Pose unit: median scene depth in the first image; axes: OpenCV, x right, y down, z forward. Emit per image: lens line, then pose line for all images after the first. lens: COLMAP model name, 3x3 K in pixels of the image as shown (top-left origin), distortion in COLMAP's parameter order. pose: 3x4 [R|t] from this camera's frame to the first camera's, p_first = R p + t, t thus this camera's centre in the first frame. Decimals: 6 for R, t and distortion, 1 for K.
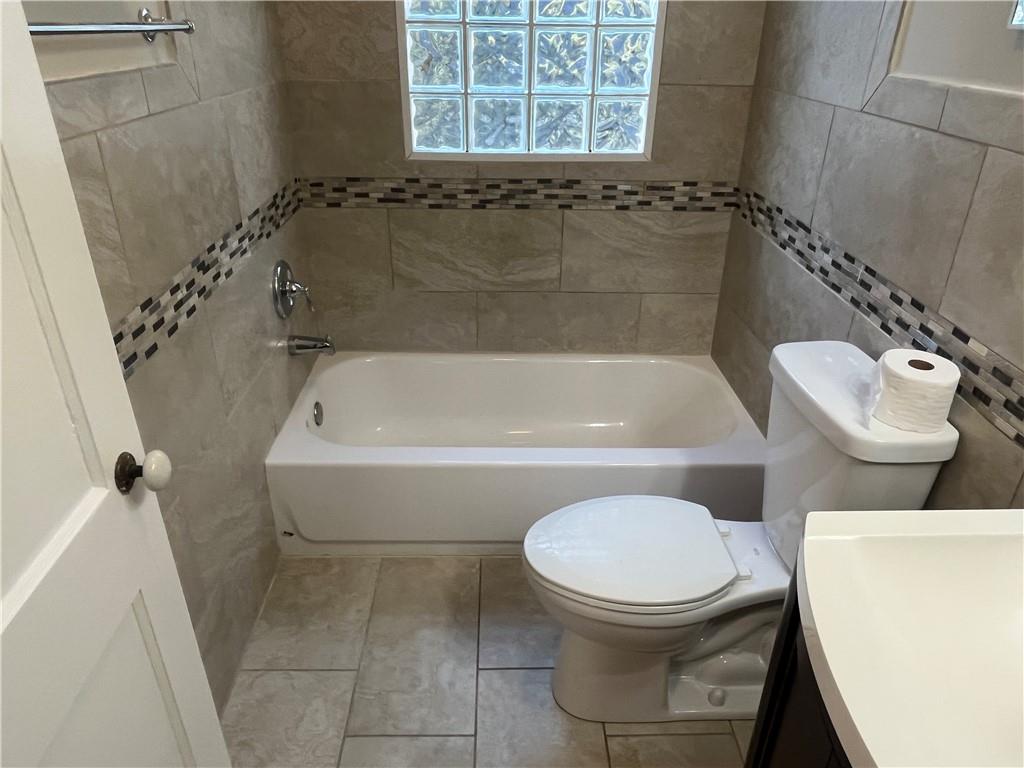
lens RADIAL K [[693.9, 0, 511.7], [0, 693.9, 381.2], [0, 0, 1]] dist [-0.000289, -0.004678]
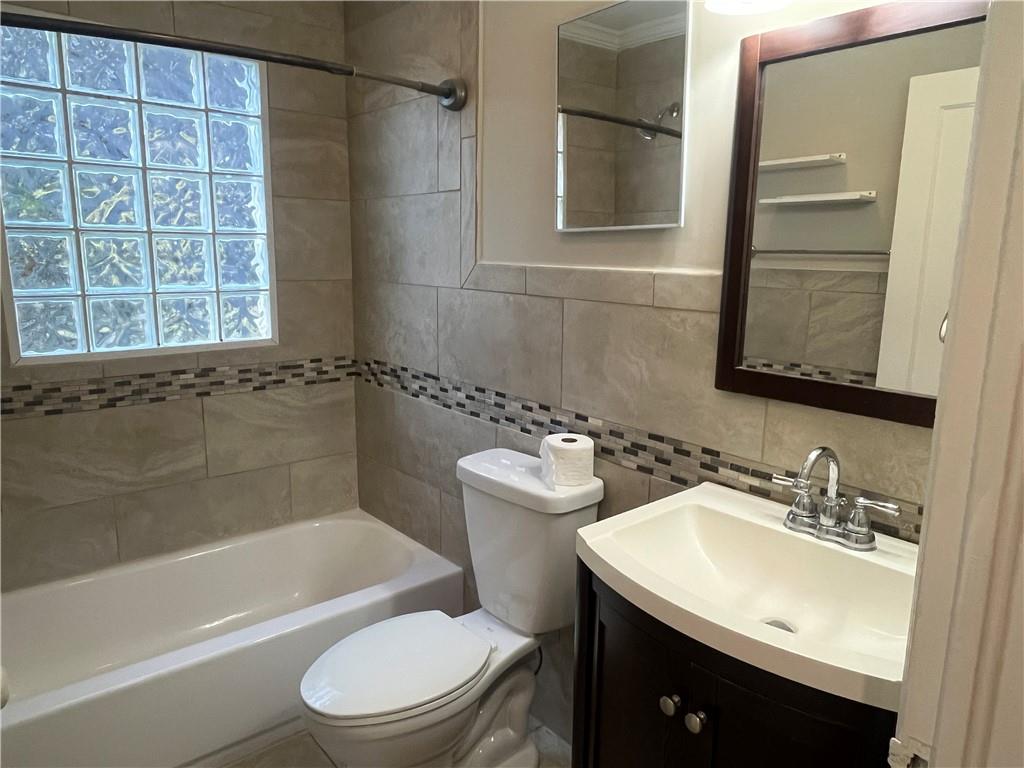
lens RADIAL K [[693.9, 0, 514.2], [0, 693.9, 380.2], [0, 0, 1]] dist [-0.000289, -0.004678]
pose [[0.777402, -0.117897, 0.617856, -0.203997], [0.285128, 0.941612, -0.179080, 0.044918], [-0.560668, 0.315385, 0.765627, -0.049977]]
